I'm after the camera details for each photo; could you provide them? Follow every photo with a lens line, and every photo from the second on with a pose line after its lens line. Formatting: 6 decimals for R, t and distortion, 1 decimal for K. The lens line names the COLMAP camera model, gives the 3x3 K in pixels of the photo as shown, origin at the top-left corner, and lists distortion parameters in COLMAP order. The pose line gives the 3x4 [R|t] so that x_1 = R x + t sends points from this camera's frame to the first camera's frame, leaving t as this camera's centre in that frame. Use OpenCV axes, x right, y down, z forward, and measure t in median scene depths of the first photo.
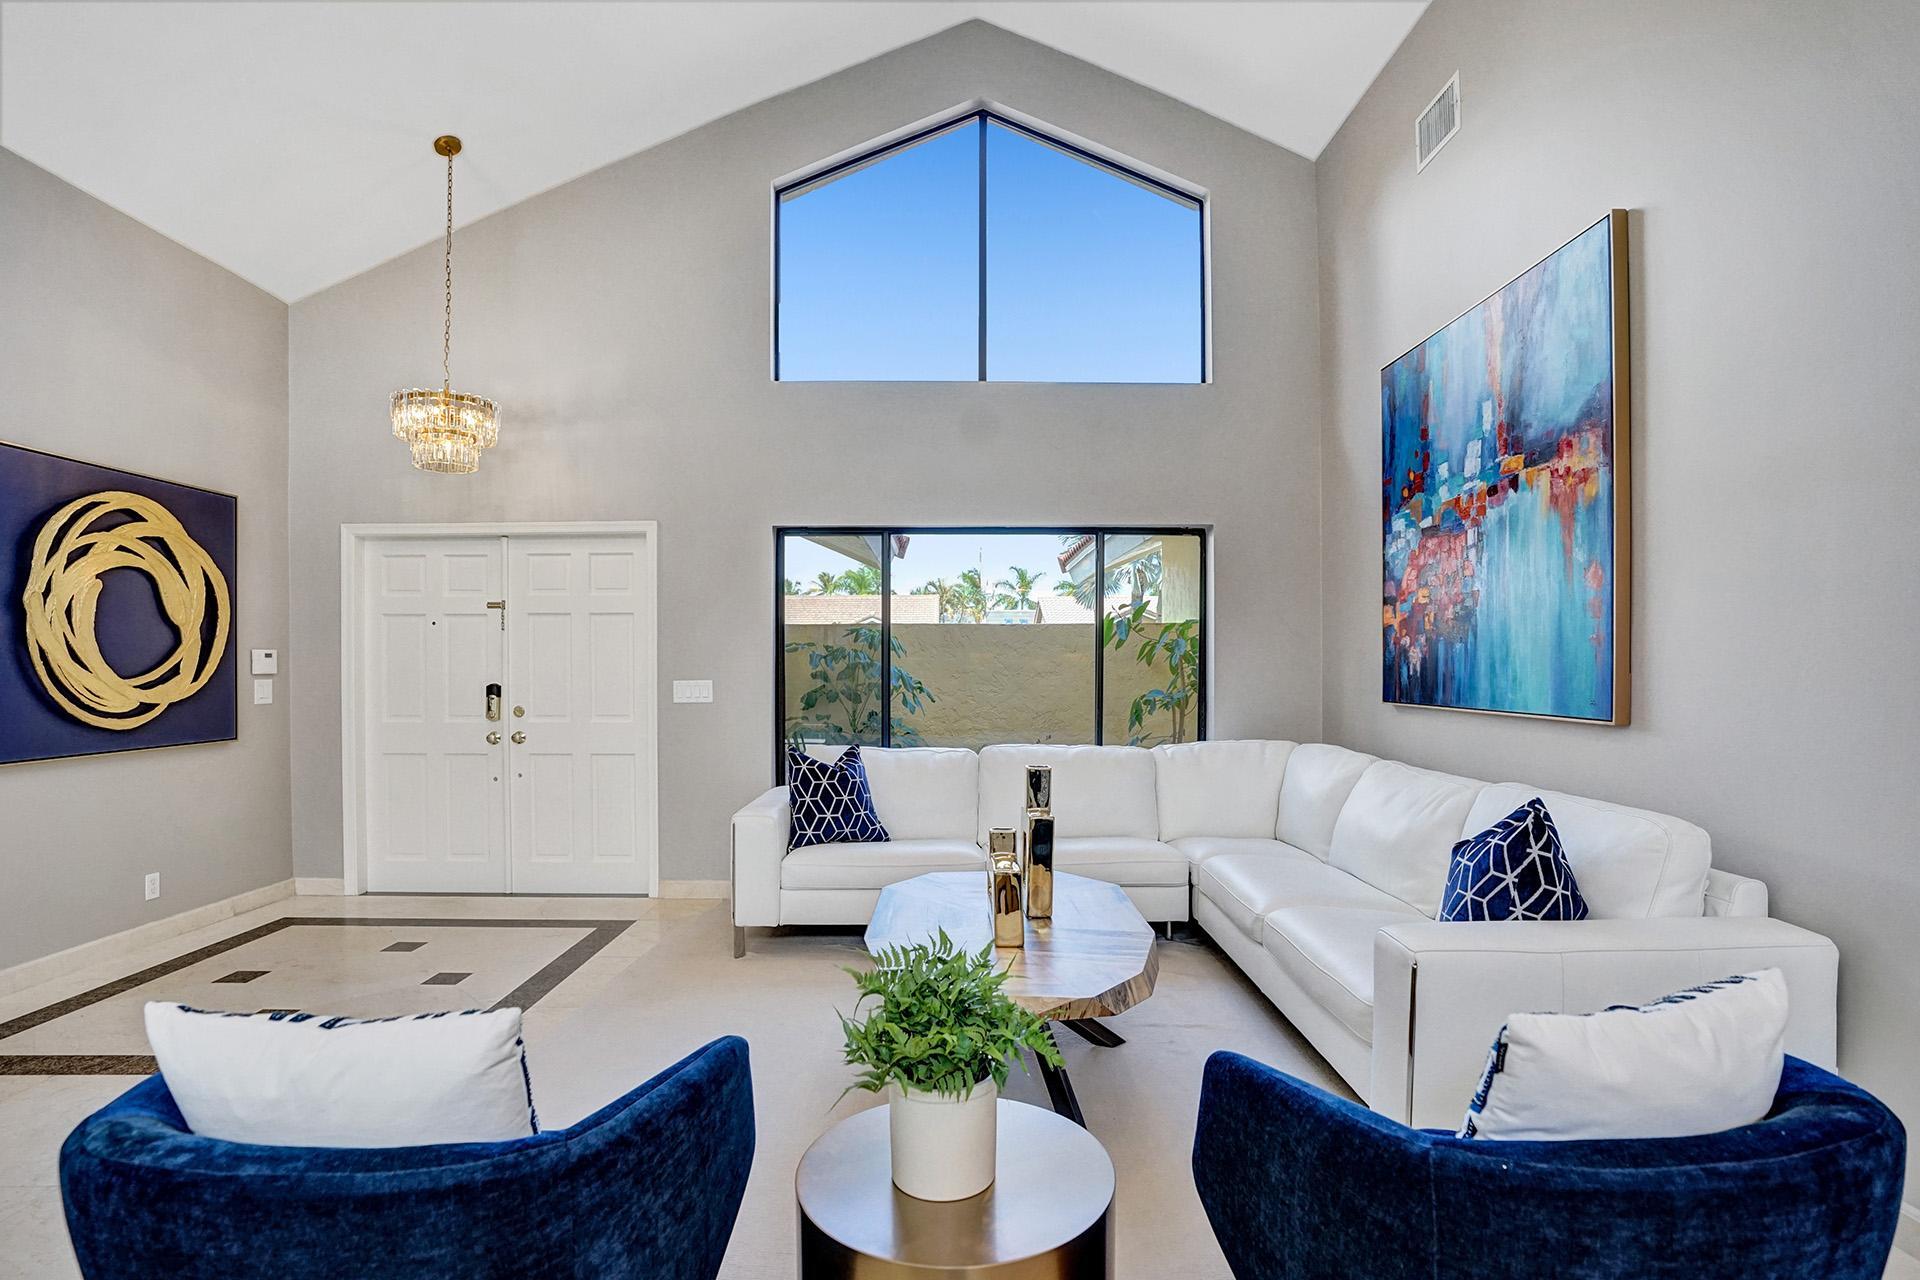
lens RADIAL K [[924.1, 0, 971.0], [0, 924.1, 669.1], [0, 0, 1]] dist [-0.055640, 0.016942]
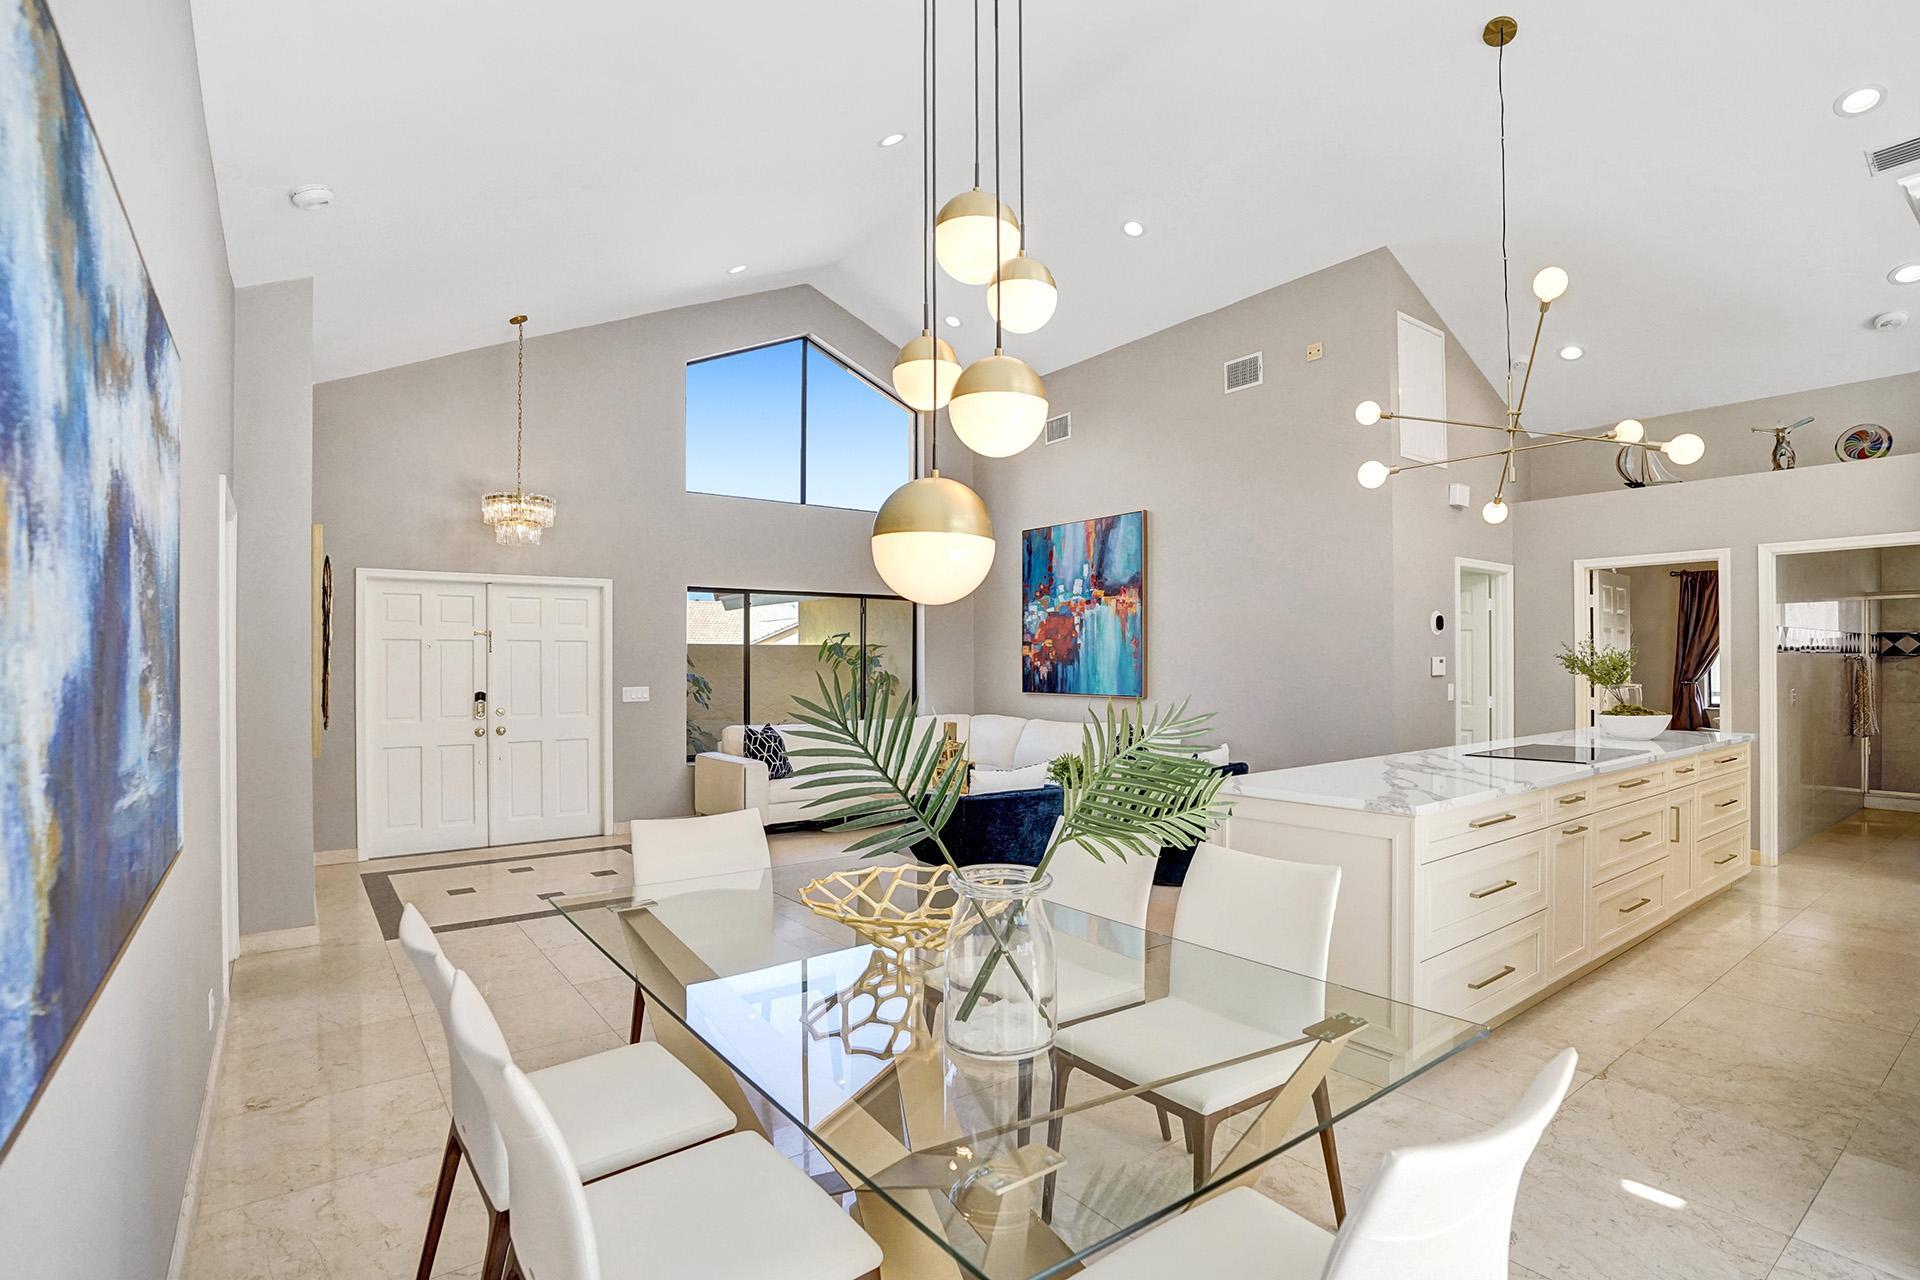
lens RADIAL K [[924.1, 0, 956.4], [0, 924.1, 649.4], [0, 0, 1]] dist [-0.055640, 0.016942]
pose [[0.814213, 0.007777, 0.580514, -0.931155], [0.003548, 0.999825, -0.018372, -0.024202], [-0.580555, 0.017019, 0.814043, -0.645501]]
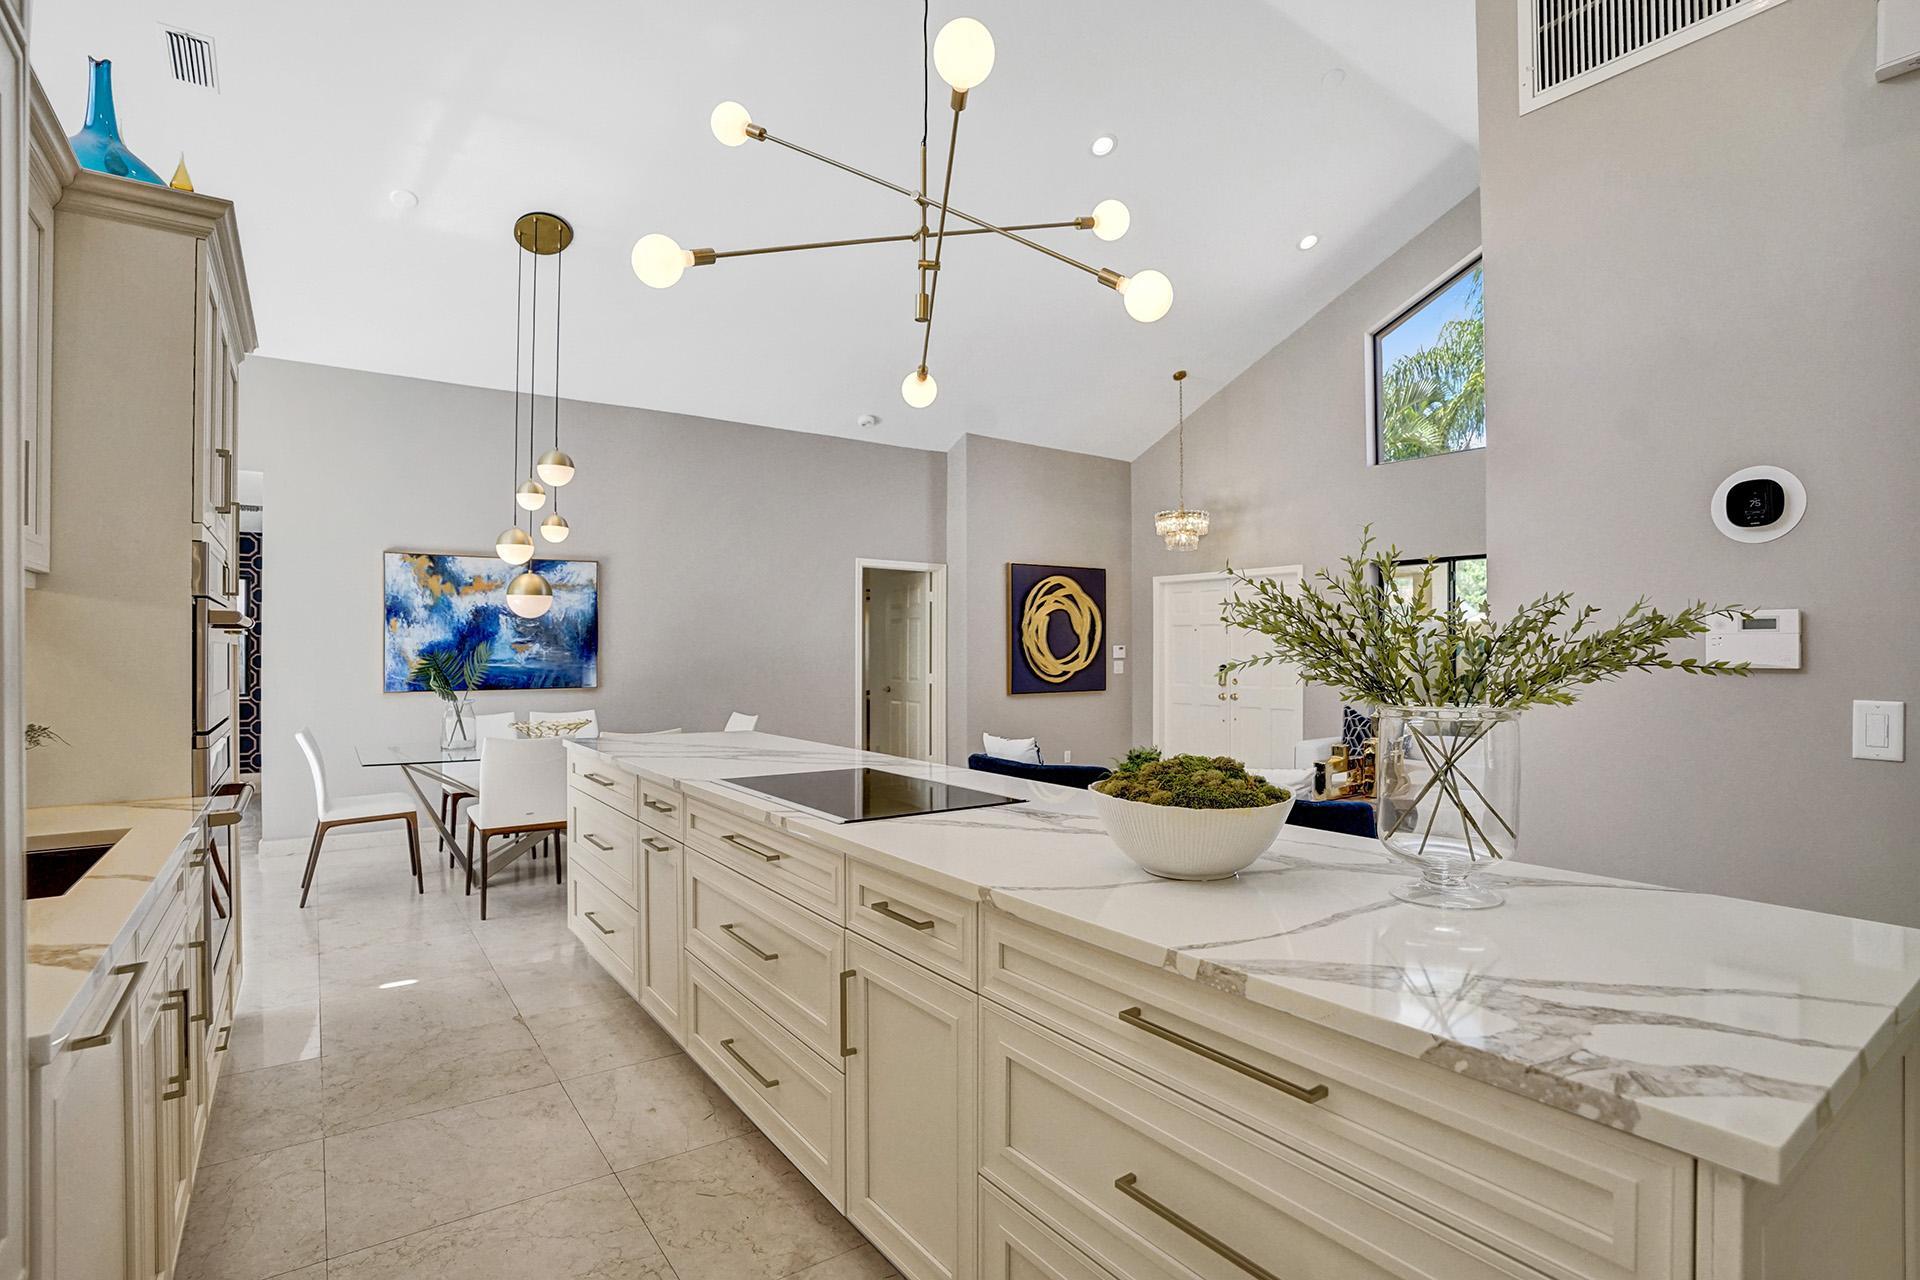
lens RADIAL K [[924.1, 0, 952.9], [0, 924.1, 645.9], [0, 0, 1]] dist [-0.055640, 0.016942]
pose [[0.563448, -0.002203, -0.826148, 0.765647], [-0.004335, 0.999975, -0.005624, -0.009262], [0.826140, 0.006750, 0.563424, -0.488101]]
